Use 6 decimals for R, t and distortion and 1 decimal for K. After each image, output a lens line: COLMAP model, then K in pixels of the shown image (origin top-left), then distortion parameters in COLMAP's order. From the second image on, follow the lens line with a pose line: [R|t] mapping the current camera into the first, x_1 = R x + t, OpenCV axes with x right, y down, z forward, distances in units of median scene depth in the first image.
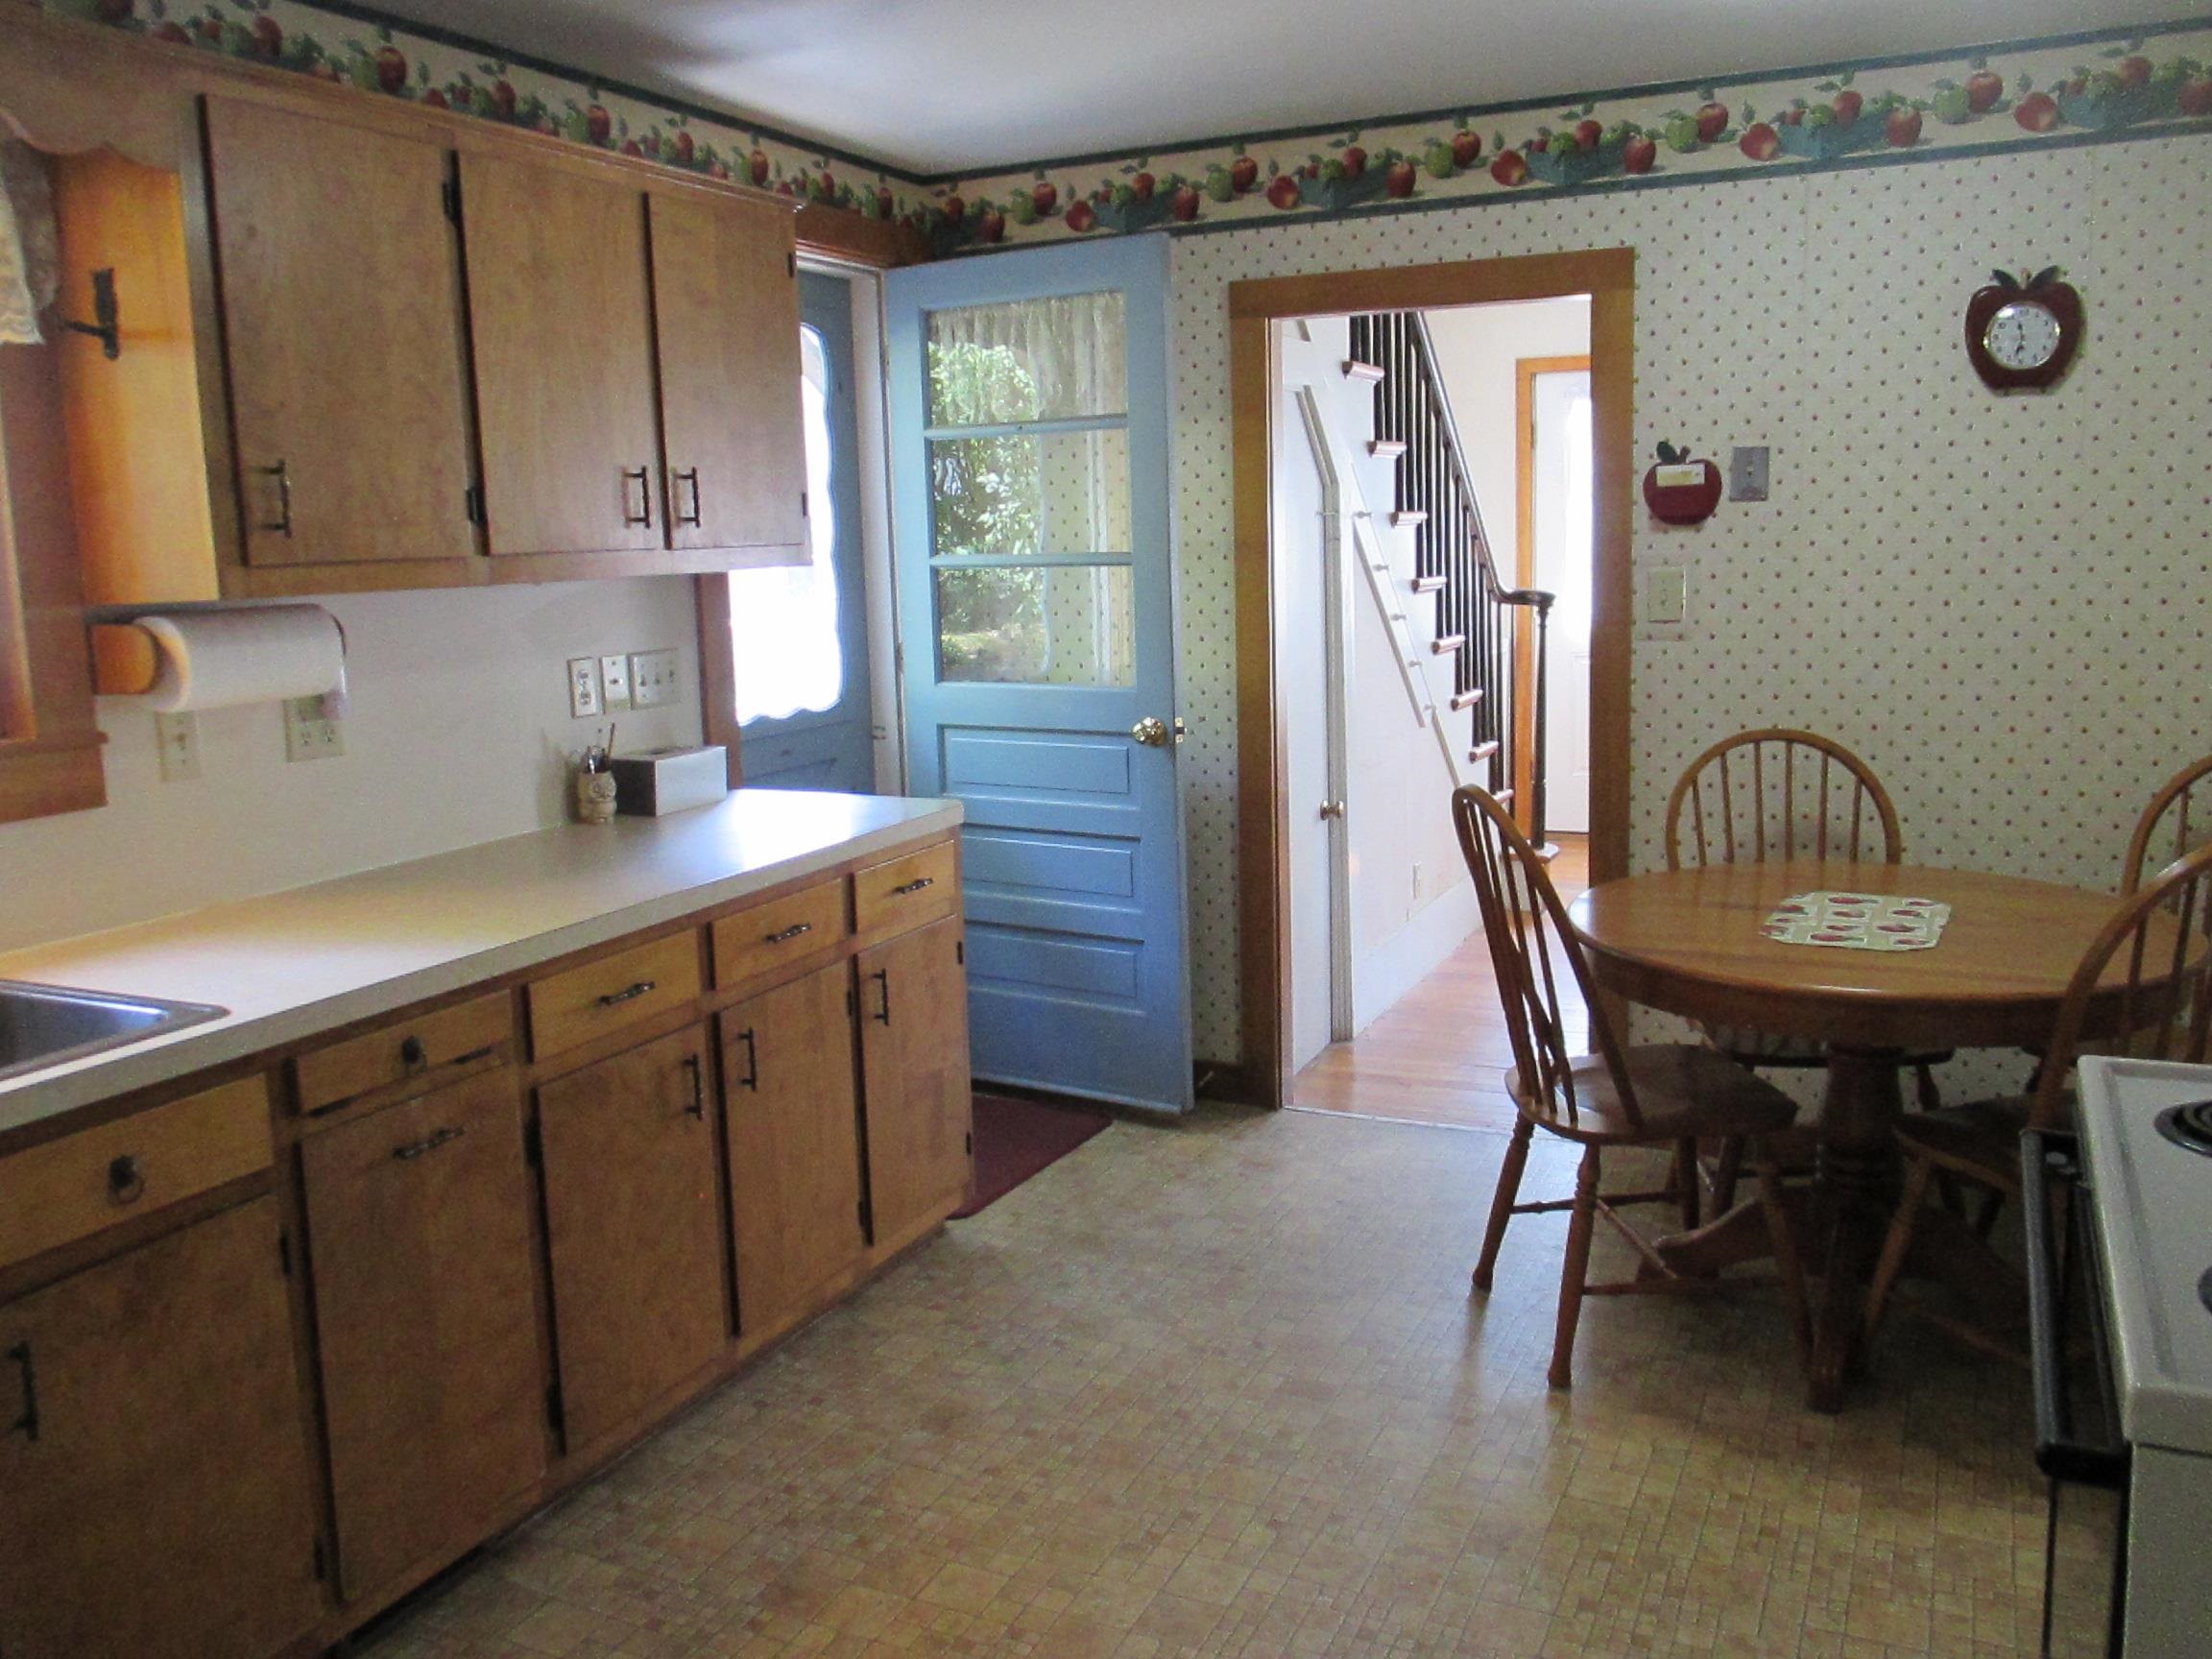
lens RADIAL K [[1851.1, 0, 1098.1], [0, 1851.1, 823.9], [0, 0, 1]] dist [-0.012938, -0.018251]
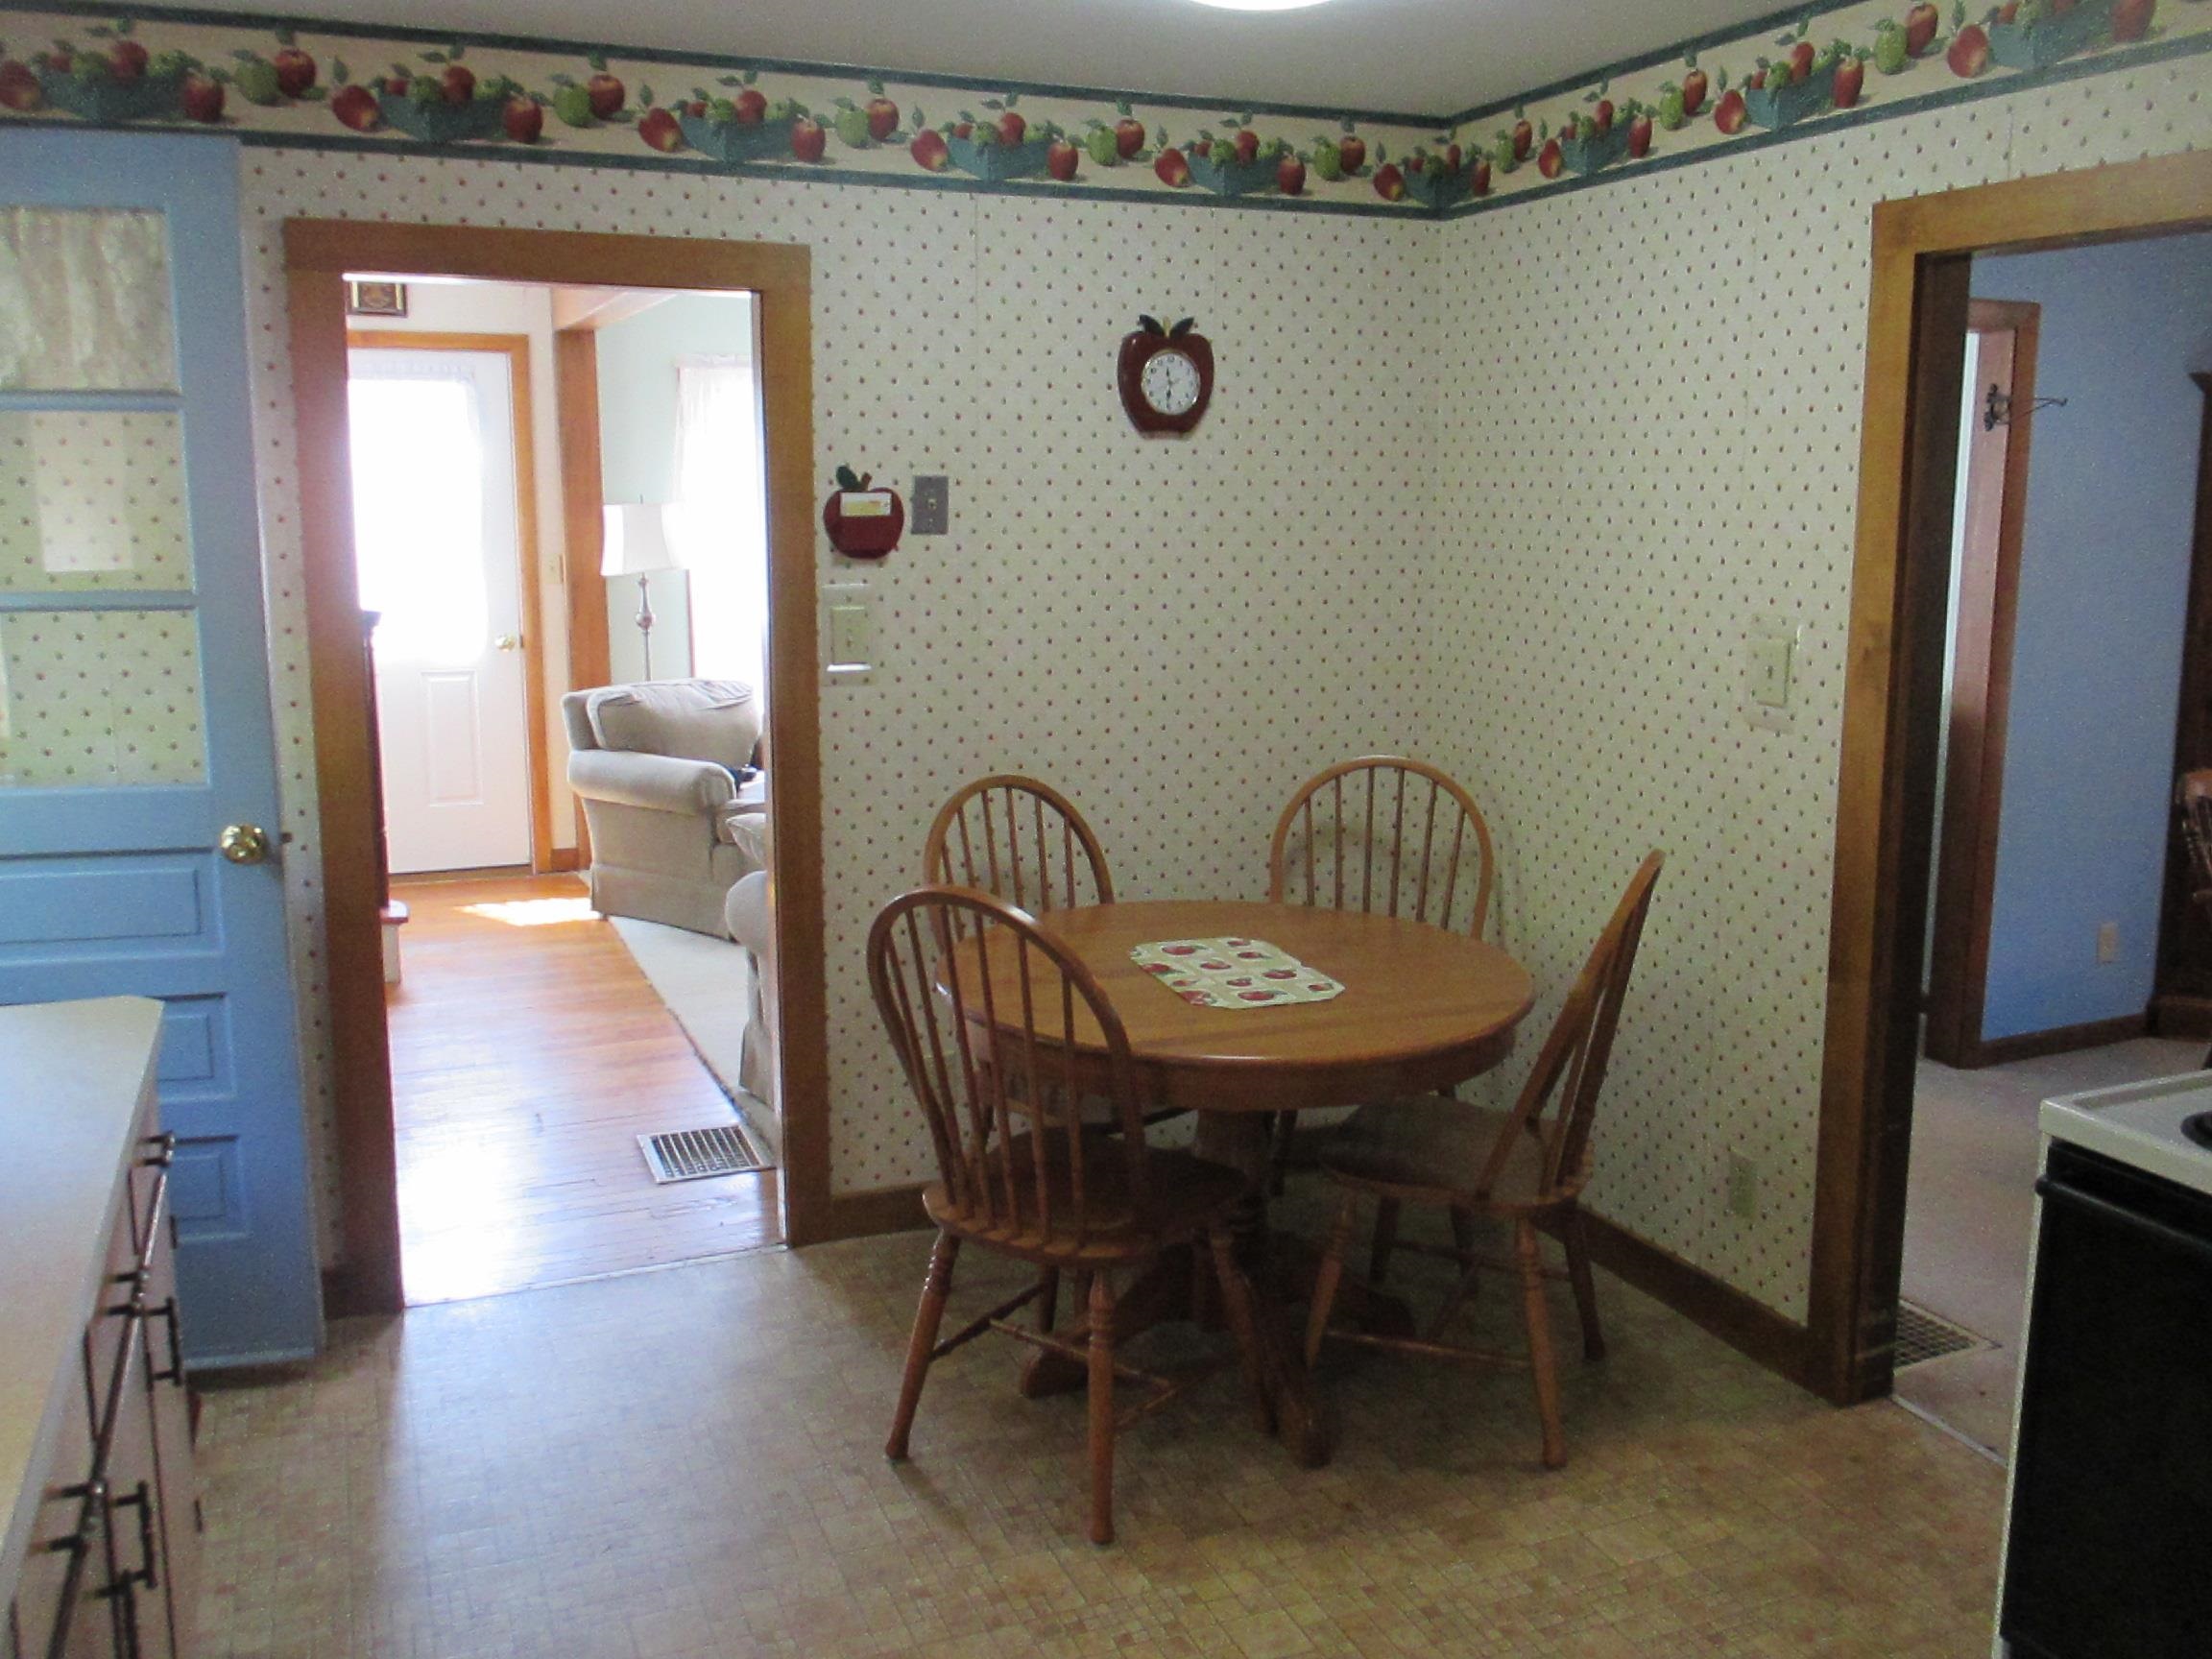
lens RADIAL K [[1851.1, 0, 1088.7], [0, 1851.1, 823.0], [0, 0, 1]] dist [-0.012938, -0.018251]
pose [[0.666325, -0.102072, 0.738642, -0.304187], [0.093872, 0.994188, 0.052703, -0.071341], [-0.739729, 0.034221, 0.672034, 0.315121]]
